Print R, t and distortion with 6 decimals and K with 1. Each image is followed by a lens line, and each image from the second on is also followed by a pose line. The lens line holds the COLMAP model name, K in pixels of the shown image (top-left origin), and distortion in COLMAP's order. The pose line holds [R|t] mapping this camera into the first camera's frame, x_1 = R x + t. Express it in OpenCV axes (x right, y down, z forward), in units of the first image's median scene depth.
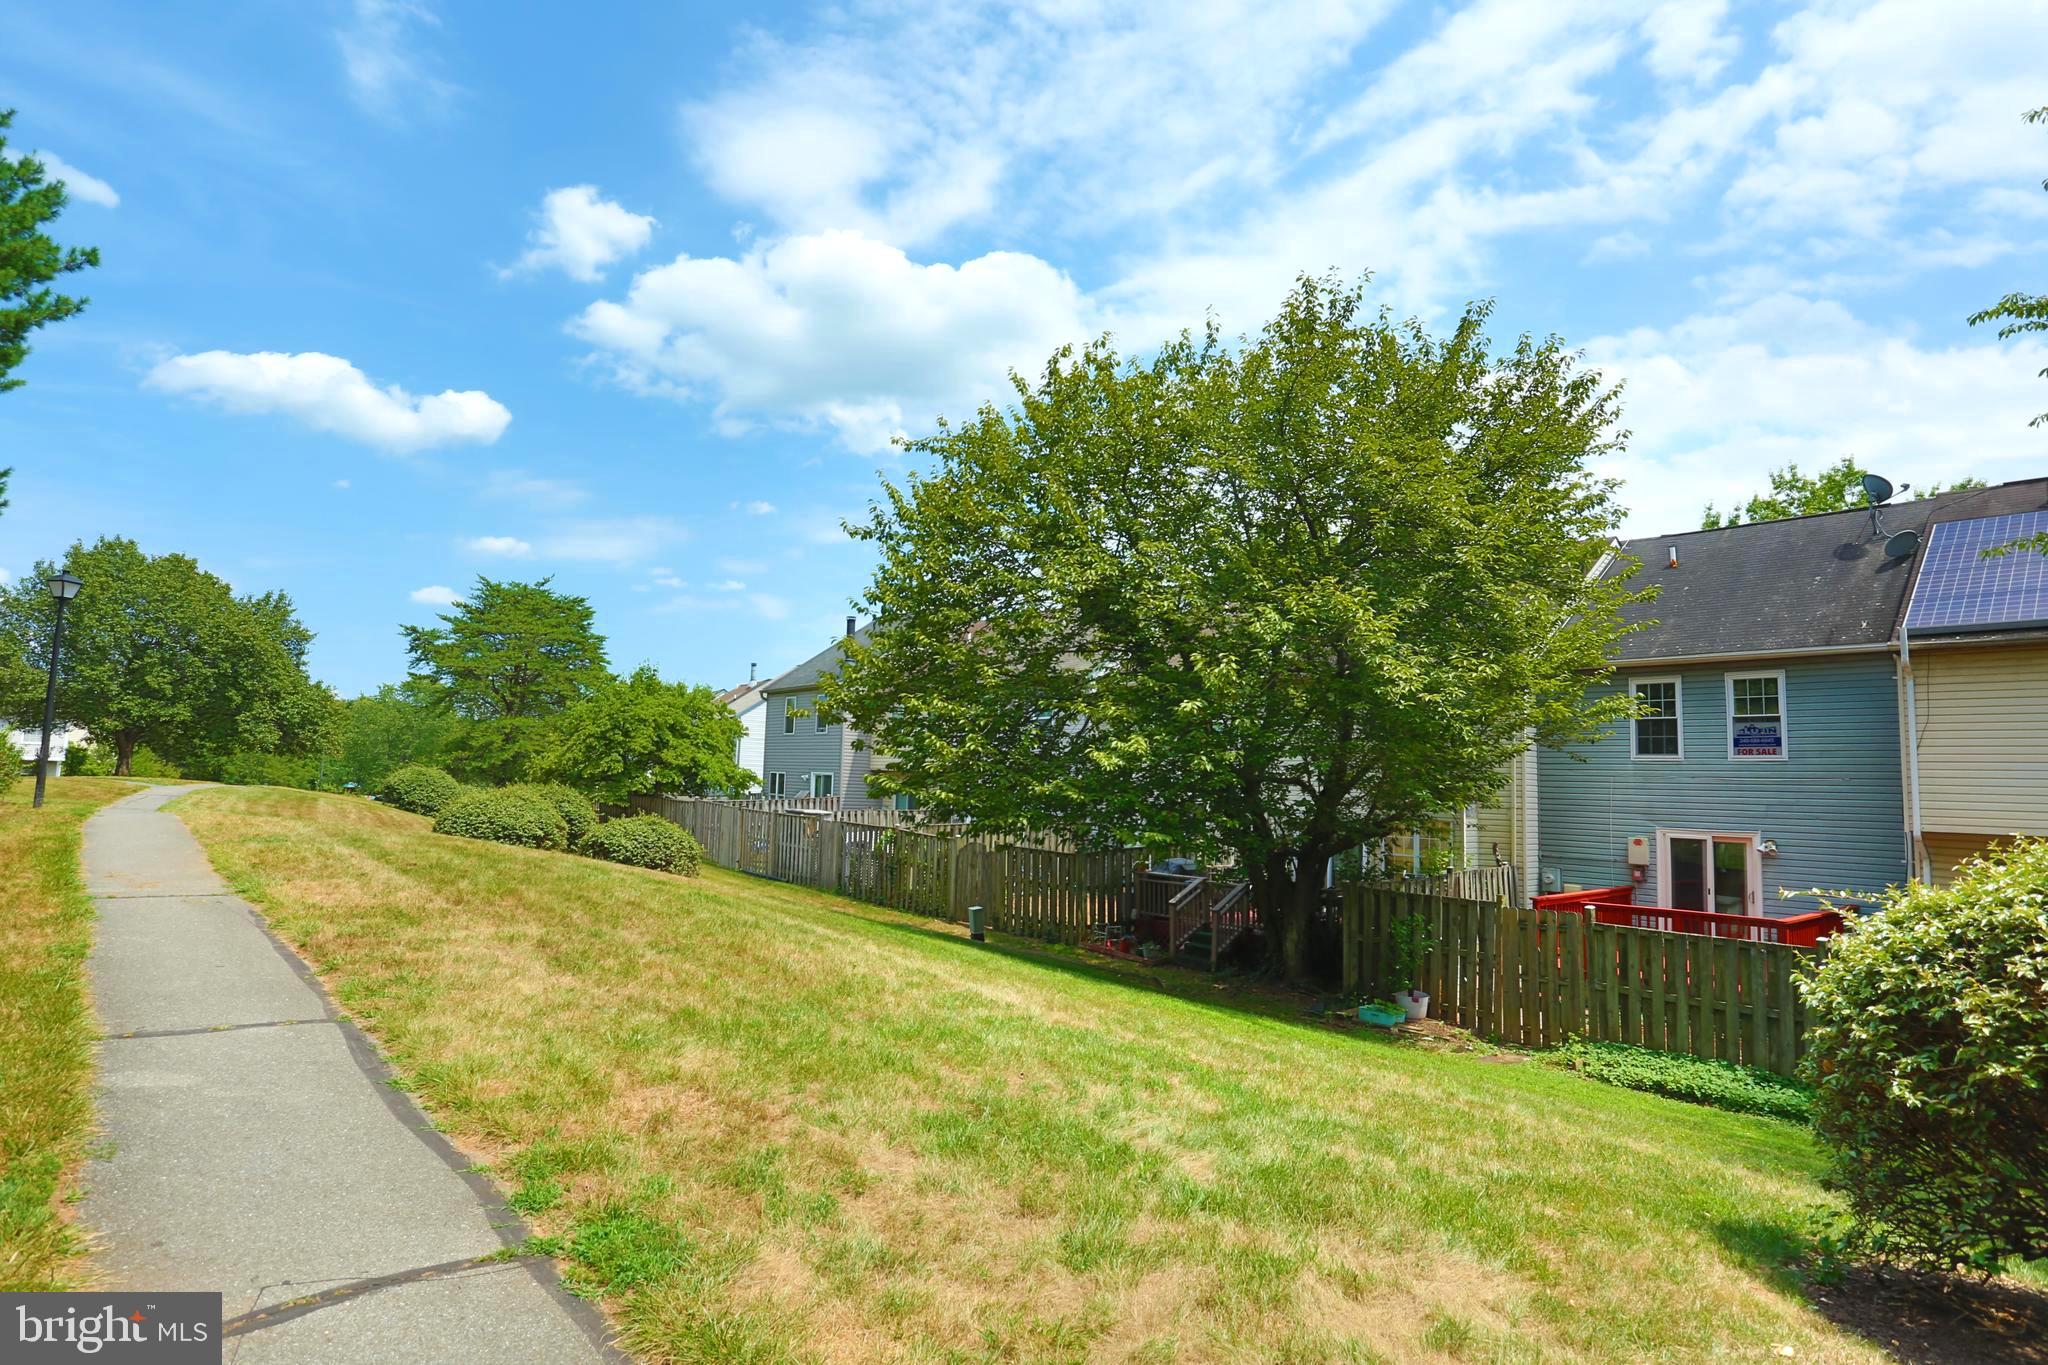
lens RADIAL K [[1074.6, 0, 1022.7], [0, 1074.6, 672.4], [0, 0, 1]] dist [-0.071713, 0.041629]
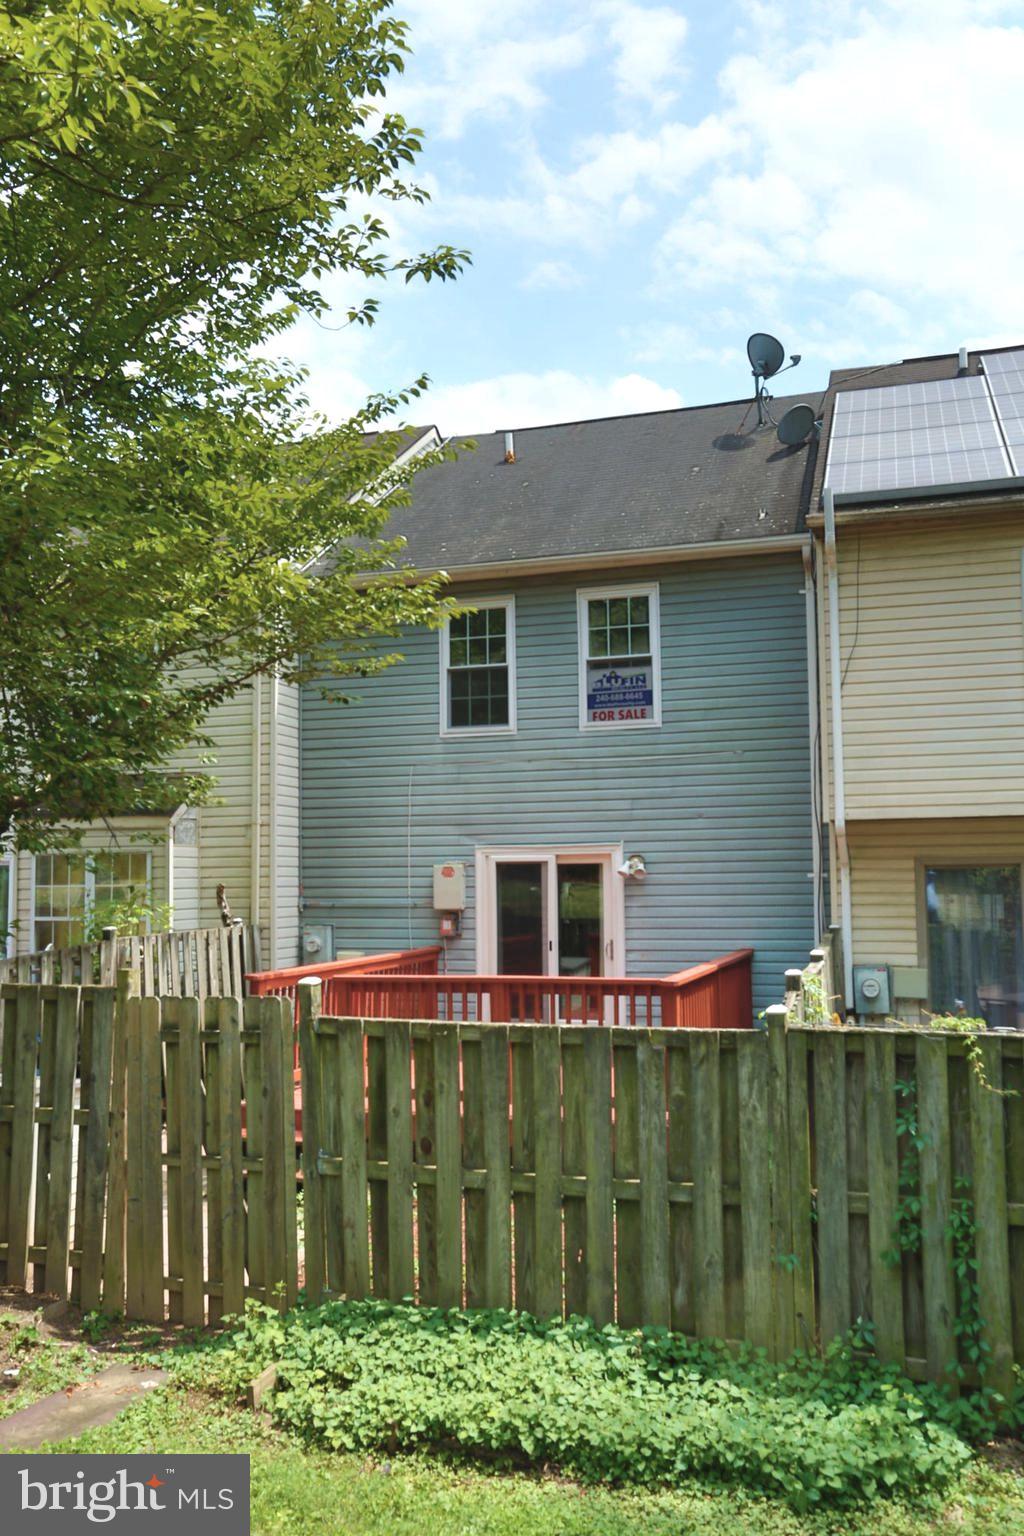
lens RADIAL K [[1250.5, 0, 512.0], [0, 1250.5, 768.0], [0, 0, 1]] dist [0.001621, 0.001882]
pose [[0.852889, 0.005107, 0.522068, 0.263258], [-0.015307, 0.999767, 0.015228, 0.098092], [-0.521868, -0.020979, 0.852768, 0.405569]]
